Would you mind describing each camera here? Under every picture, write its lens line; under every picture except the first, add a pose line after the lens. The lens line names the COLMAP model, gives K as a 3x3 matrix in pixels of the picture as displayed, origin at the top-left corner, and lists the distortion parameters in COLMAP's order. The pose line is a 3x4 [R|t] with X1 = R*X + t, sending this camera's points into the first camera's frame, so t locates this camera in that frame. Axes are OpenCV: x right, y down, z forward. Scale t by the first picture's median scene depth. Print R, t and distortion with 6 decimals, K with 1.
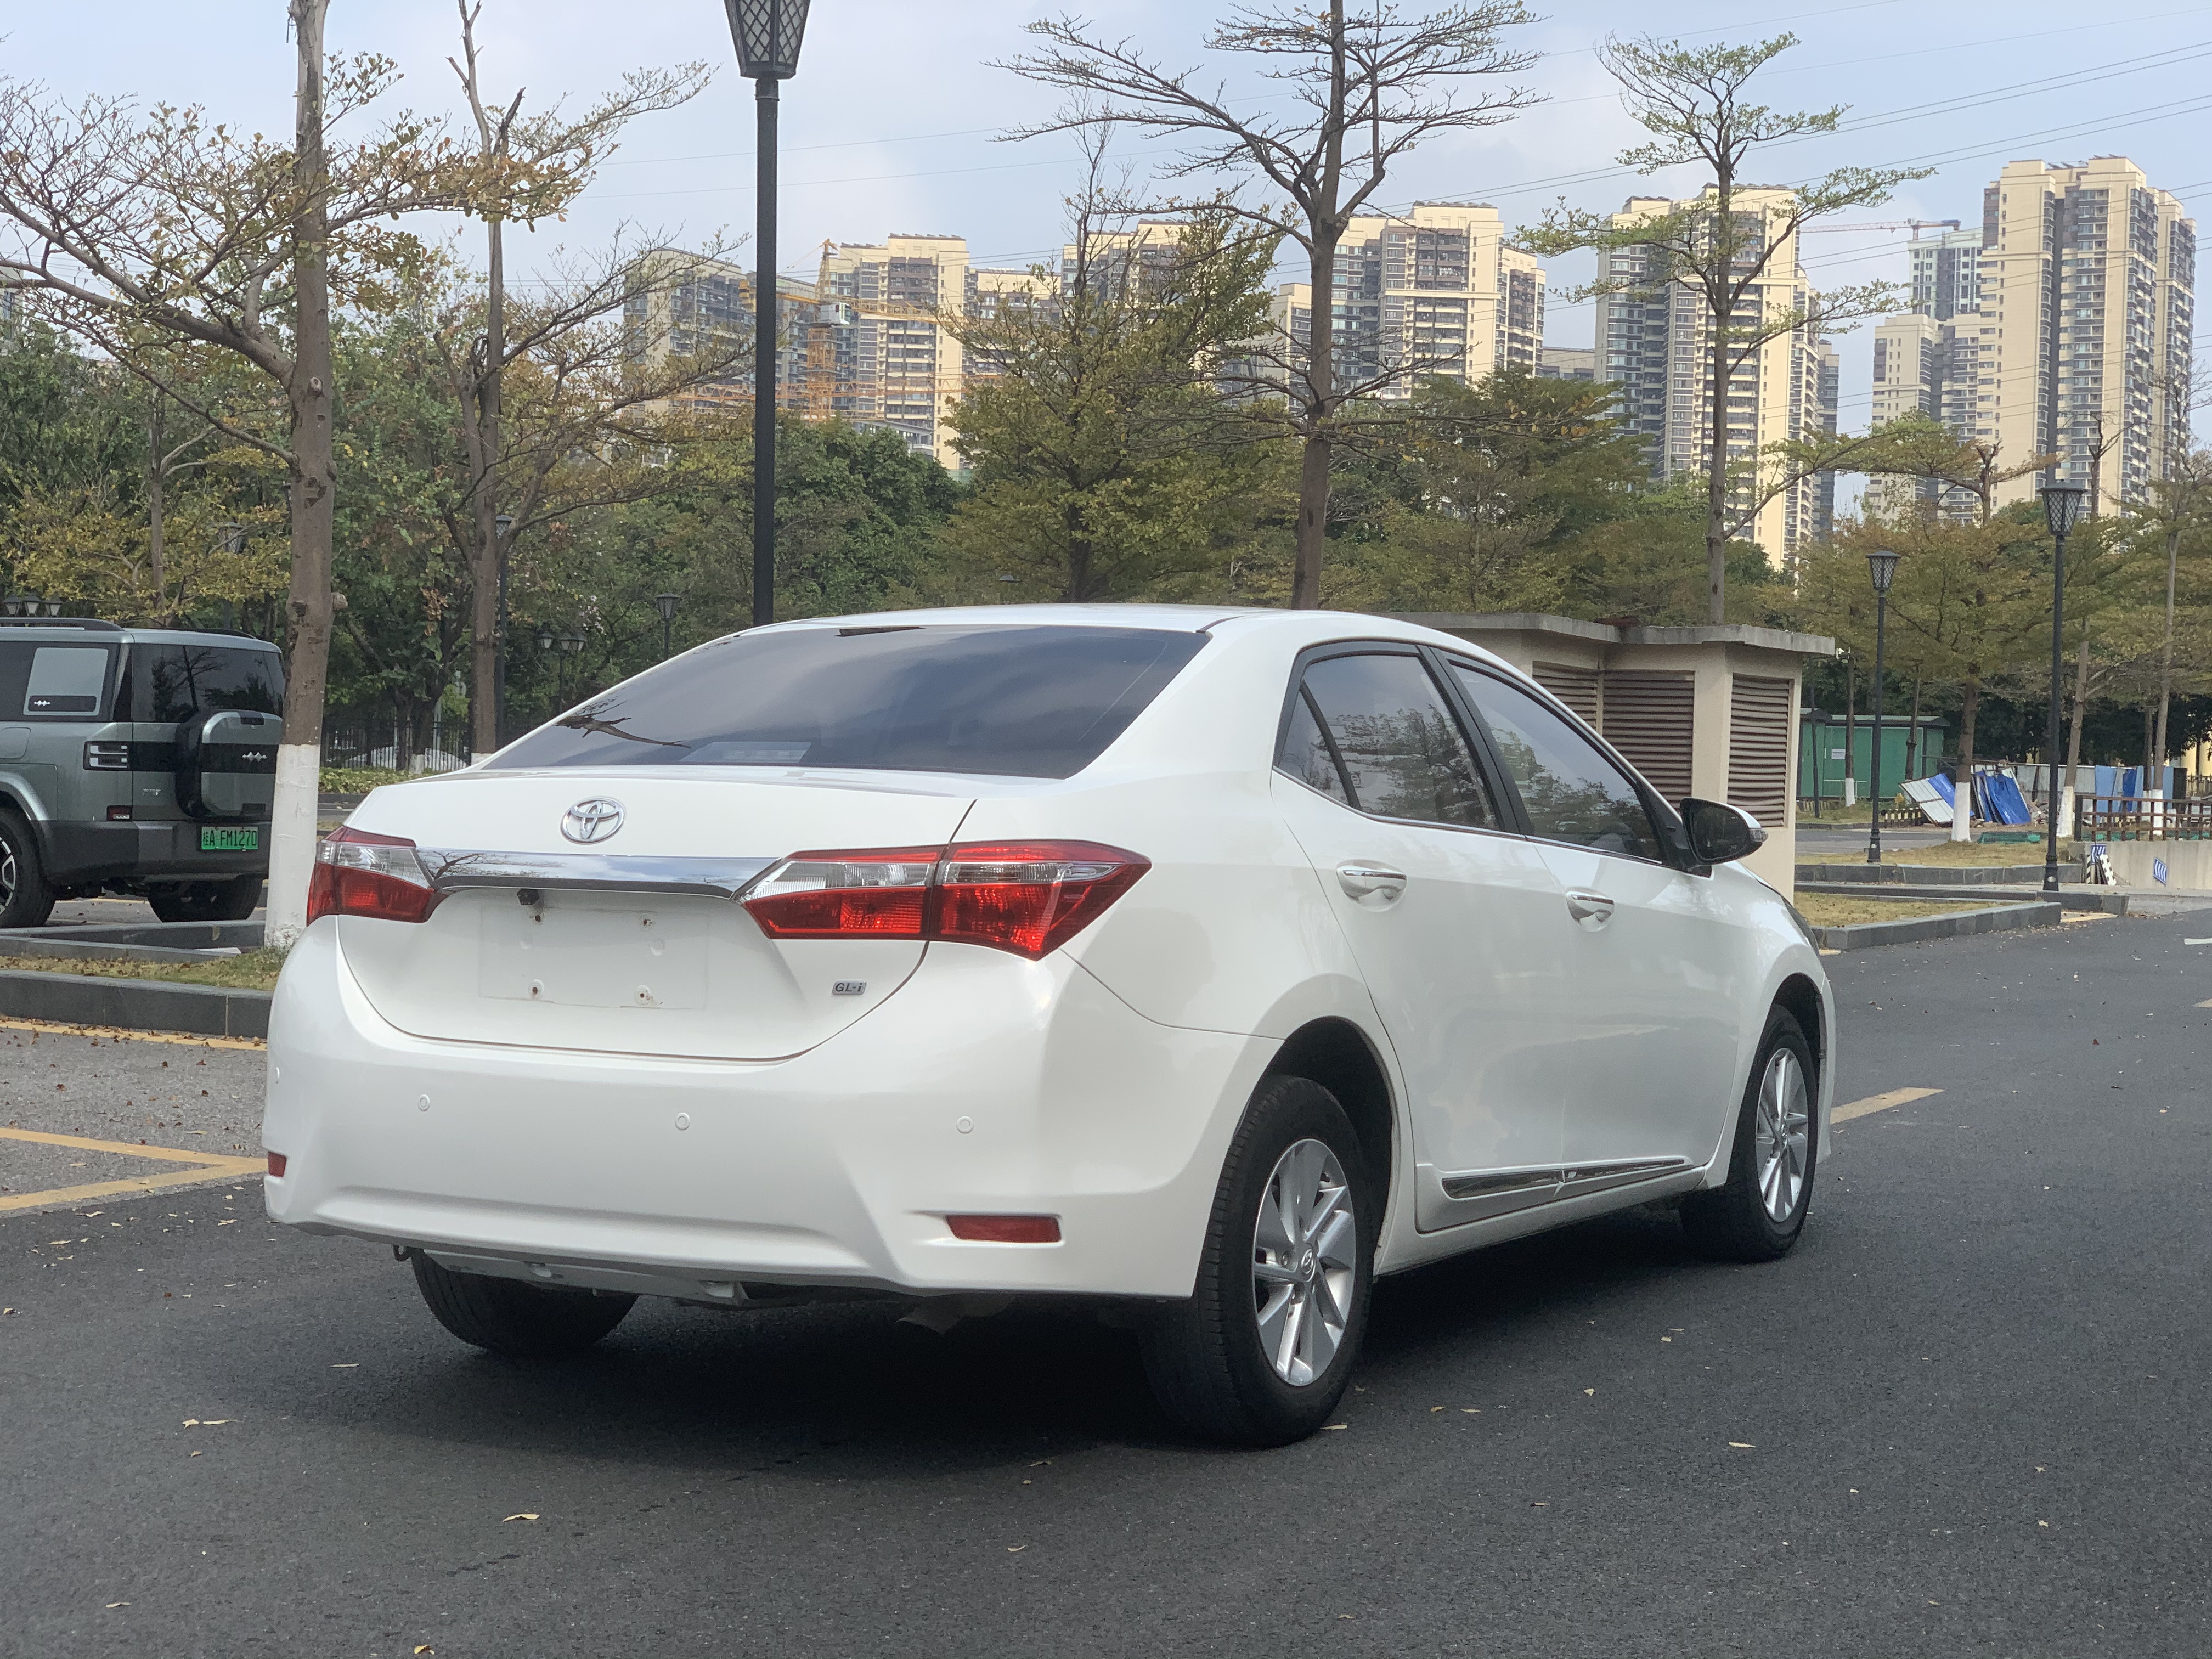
lens RADIAL K [[3210.7, 0, 1106.0], [0, 3210.7, 829.5], [0, 0, 1]] dist [0.200183, -0.864618]
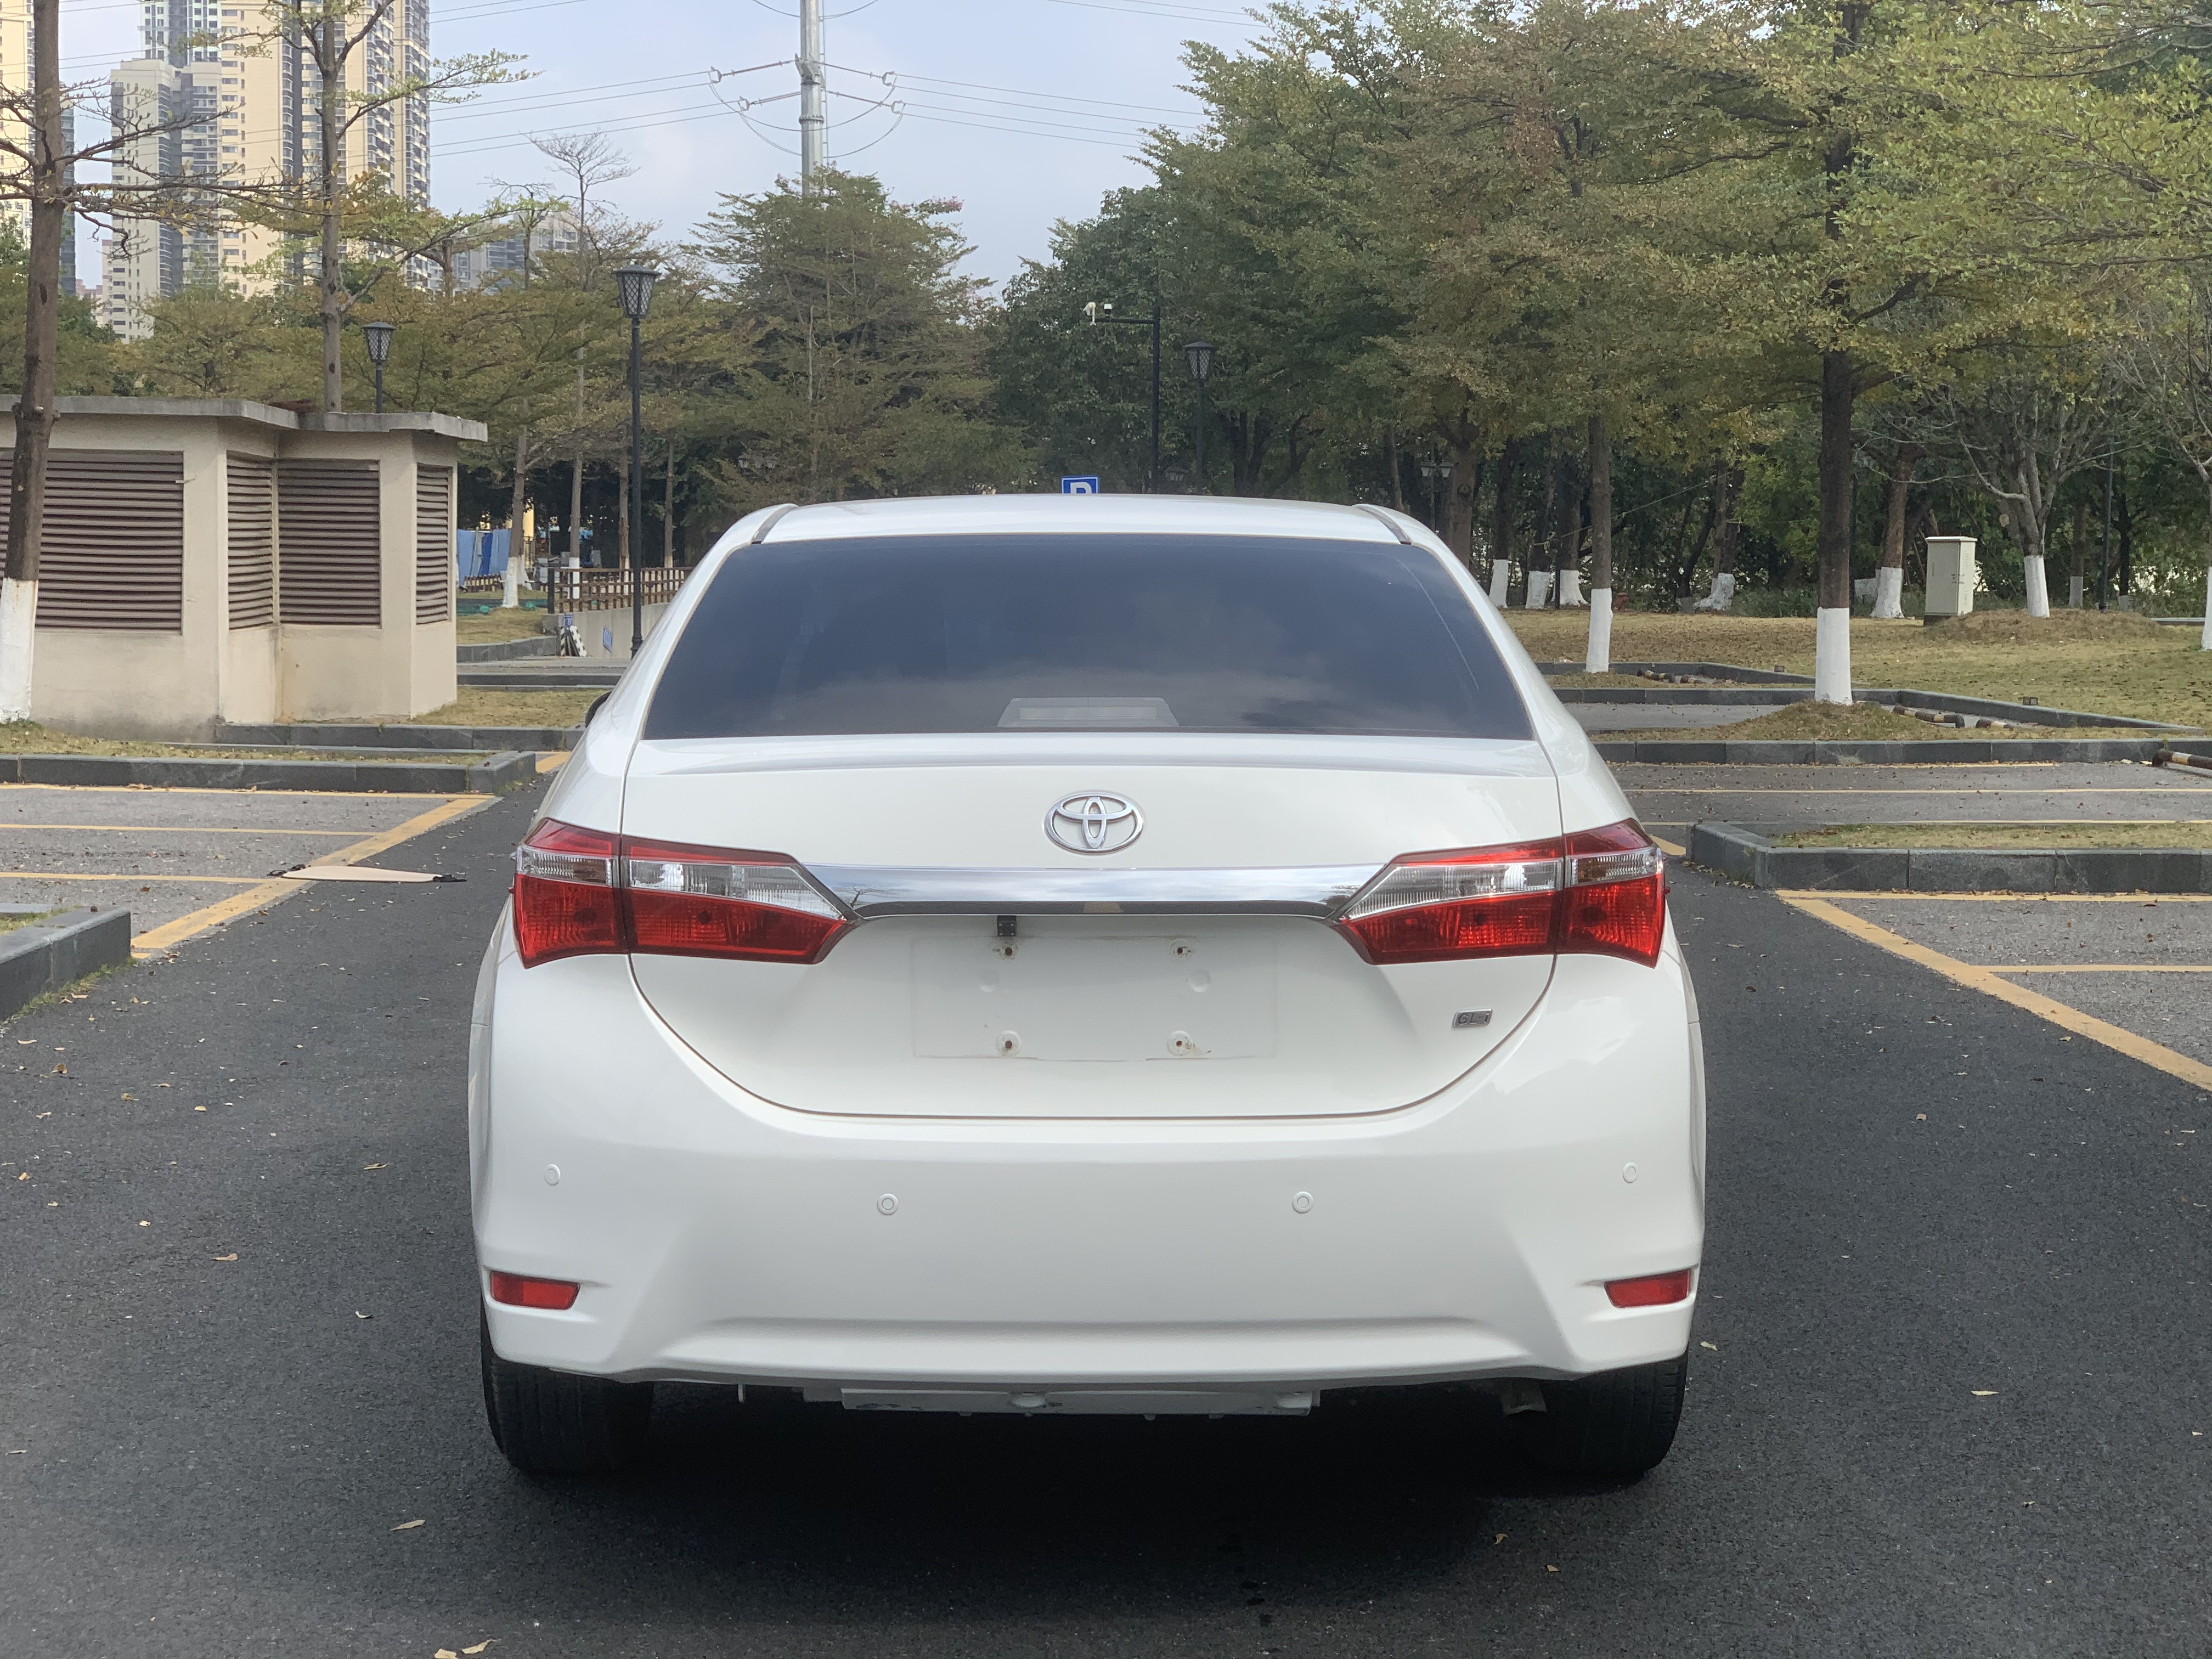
lens RADIAL K [[3210.7, 0, 1106.0], [0, 3210.7, 829.5], [0, 0, 1]] dist [0.200183, -0.864618]
pose [[0.869062, -0.058231, 0.491264, -0.440234], [0.021665, 0.996575, 0.079801, -0.051708], [-0.494229, -0.058709, 0.867347, 0.268411]]
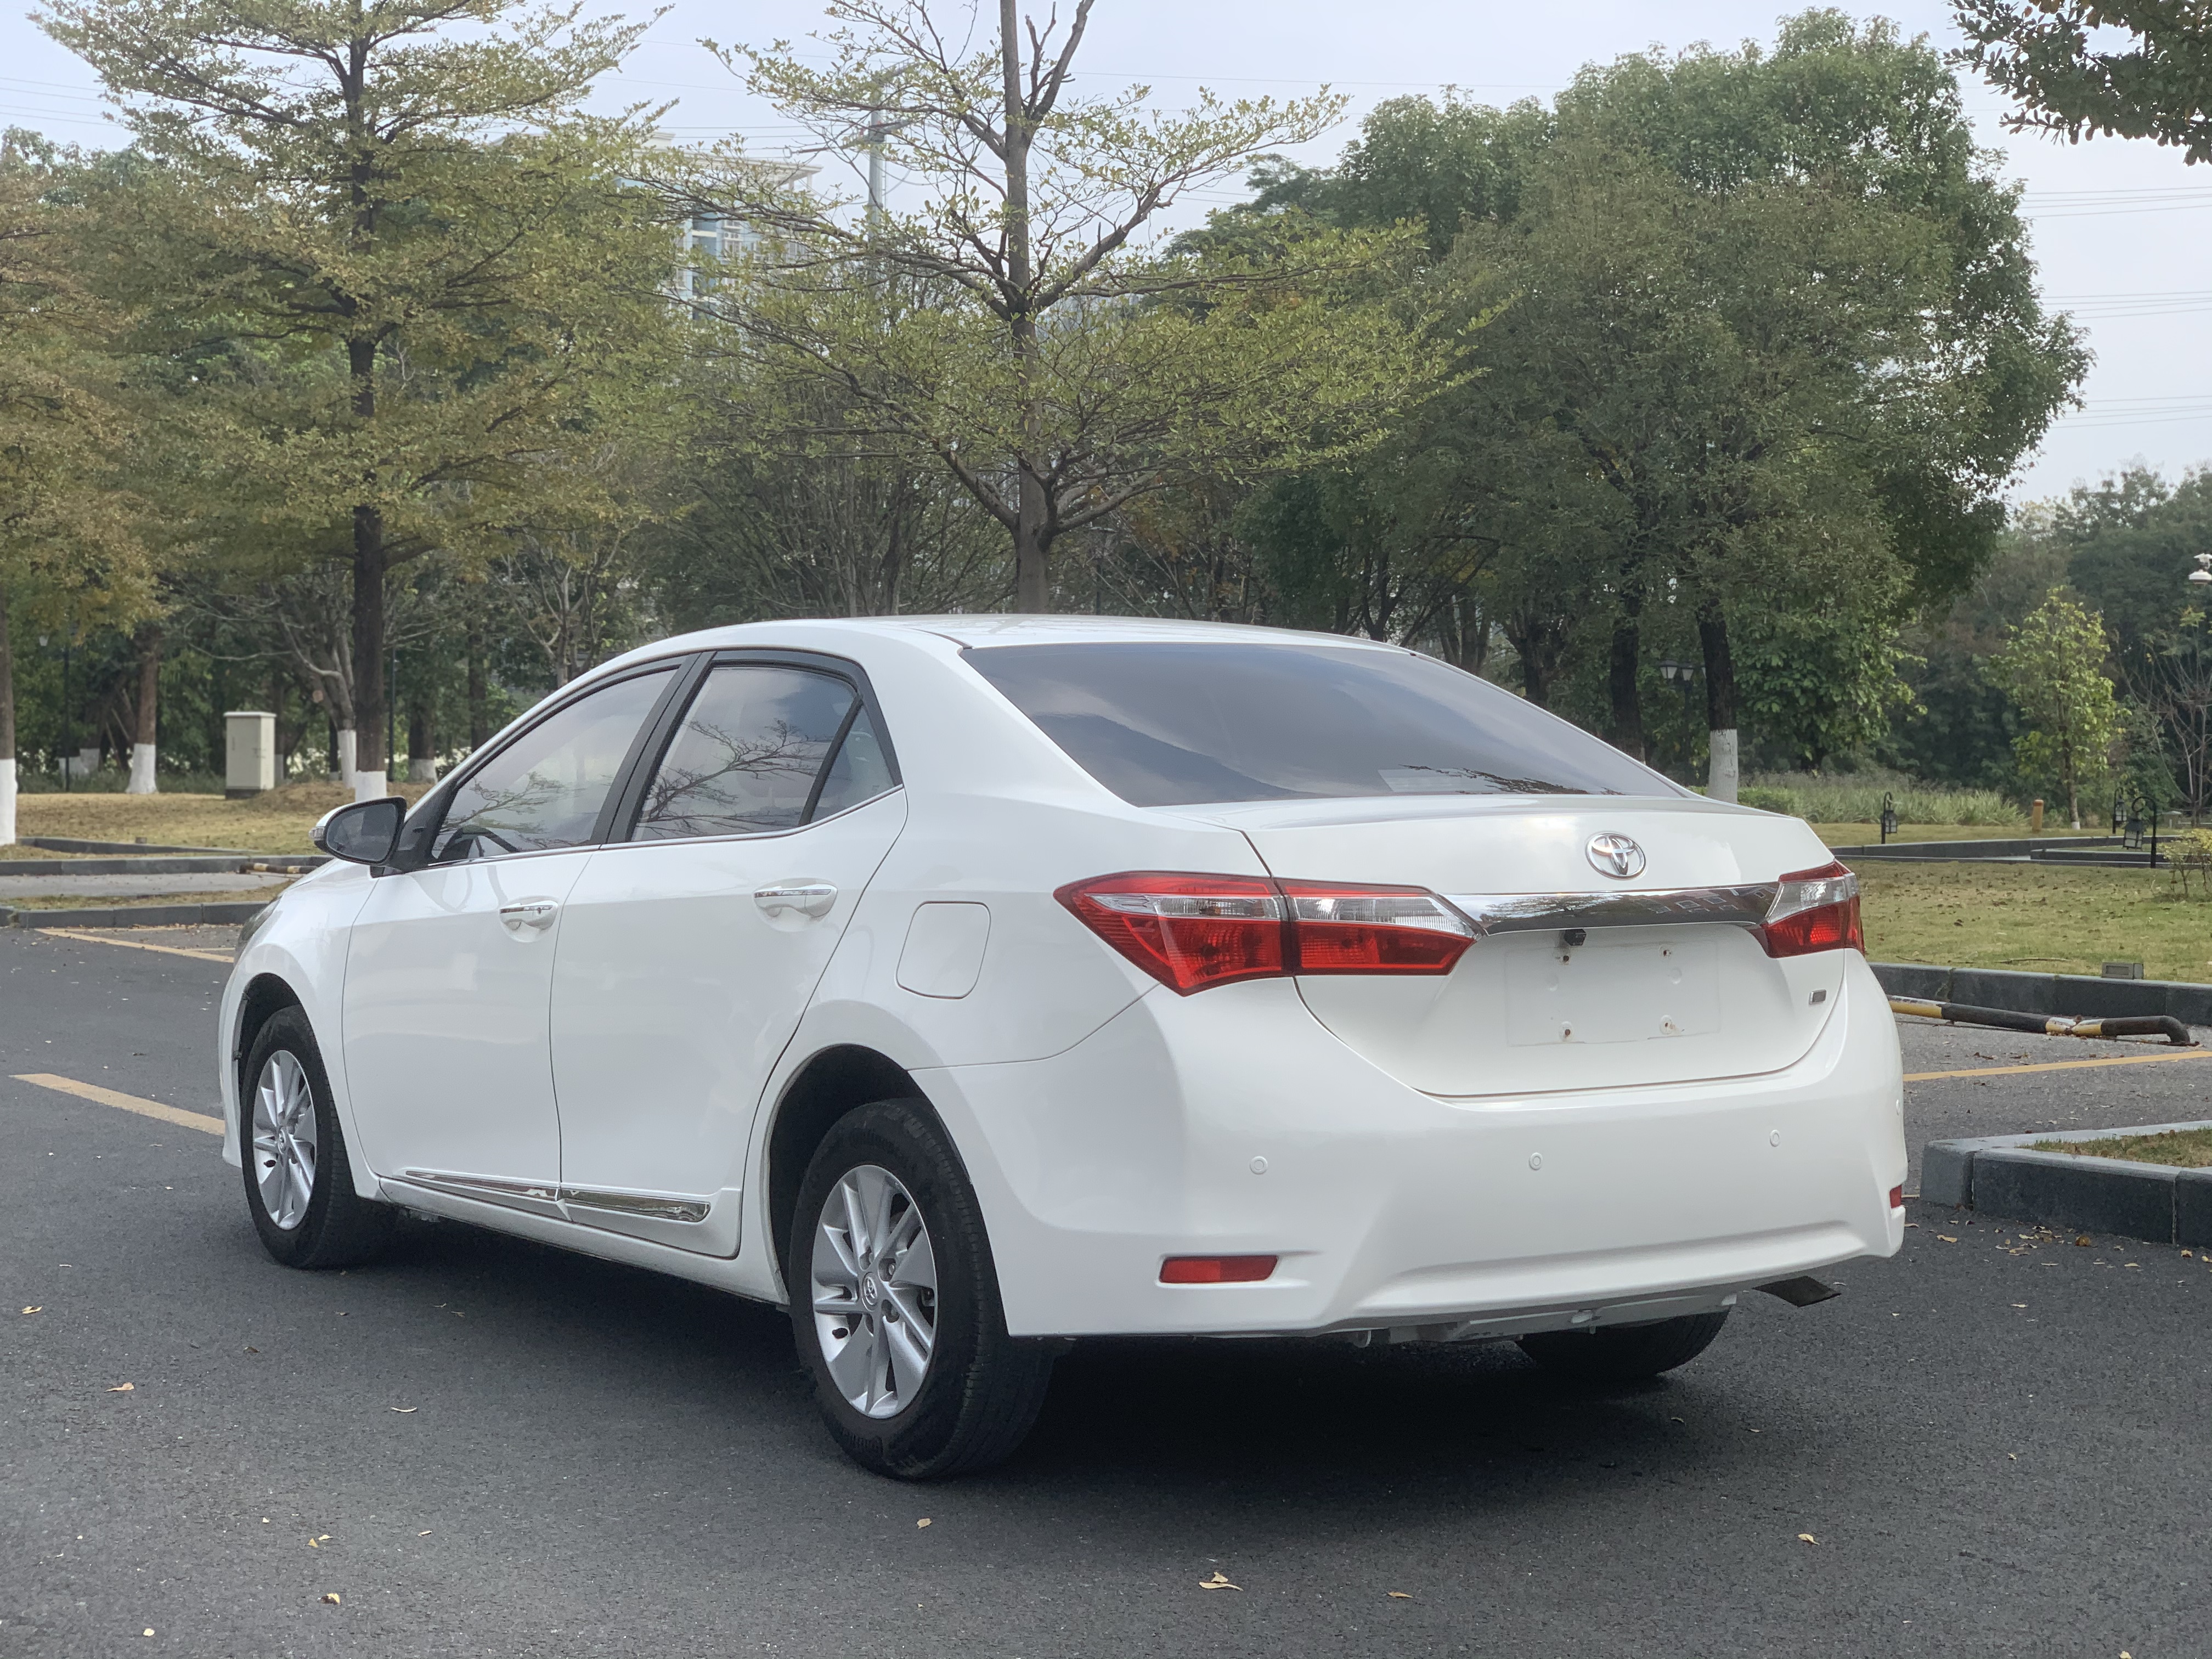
lens RADIAL K [[3210.7, 0, 1106.0], [0, 3210.7, 829.5], [0, 0, 1]] dist [0.200183, -0.864618]
pose [[0.441578, -0.041914, 0.896243, -0.919026], [0.021992, 0.999114, 0.035889, -0.041033], [-0.896953, 0.003862, 0.442109, 0.574684]]
